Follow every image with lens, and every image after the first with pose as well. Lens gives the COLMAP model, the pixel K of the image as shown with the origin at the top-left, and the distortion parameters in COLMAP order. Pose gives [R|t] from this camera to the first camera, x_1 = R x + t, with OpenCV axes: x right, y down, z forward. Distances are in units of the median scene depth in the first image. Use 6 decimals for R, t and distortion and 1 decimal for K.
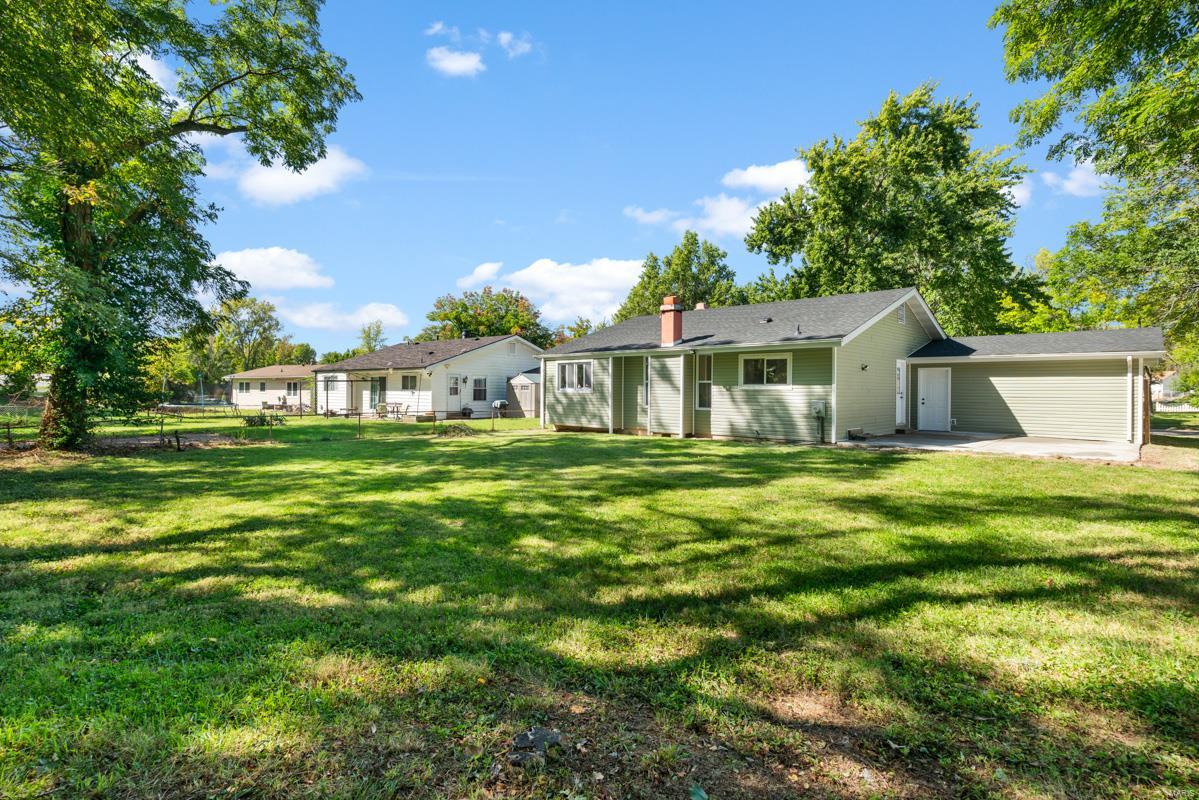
lens RADIAL K [[574.5, 0, 590.5], [0, 574.5, 392.9], [0, 0, 1]] dist [-0.001957, 0.000118]
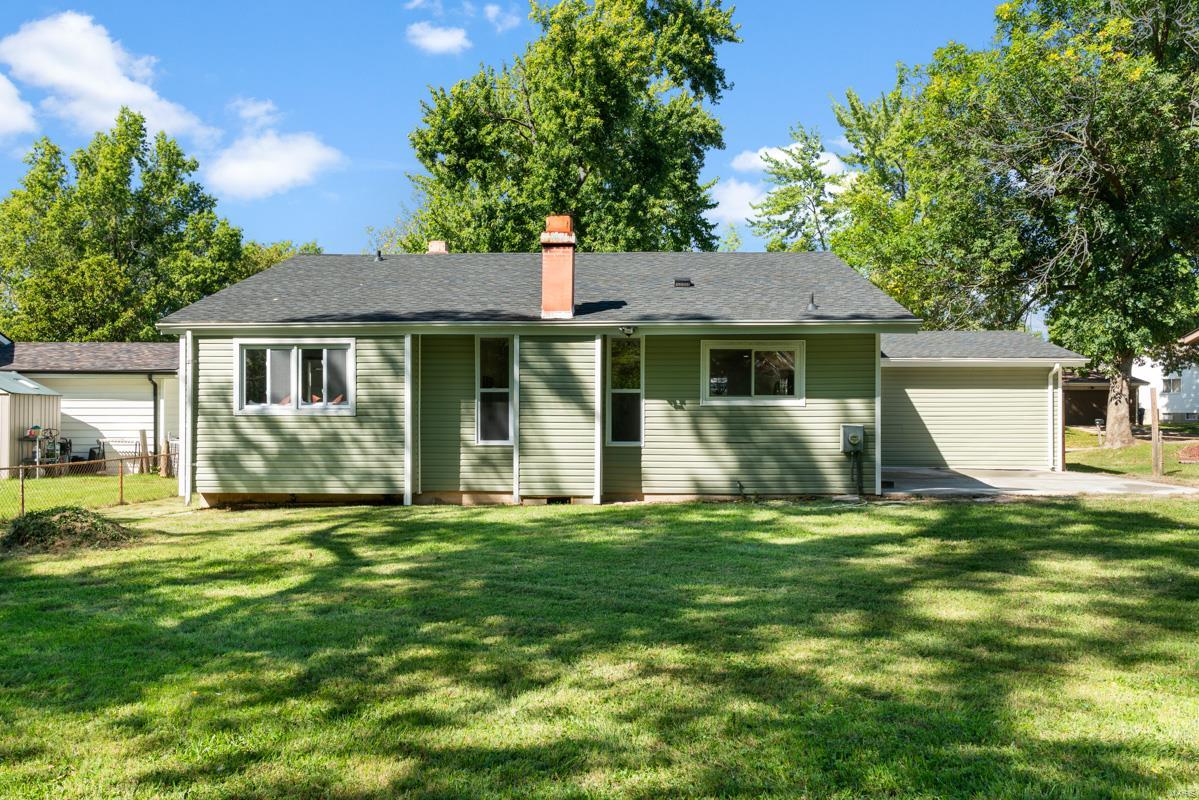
lens RADIAL K [[944.2, 0, 600.6], [0, 944.2, 400.7], [0, 0, 1]] dist [-0.008397, -0.007852]
pose [[0.753665, 0.003005, 0.657252, -0.314460], [0.007808, 0.999878, -0.013525, 0.000066], [-0.657213, 0.015325, 0.753549, 0.324693]]
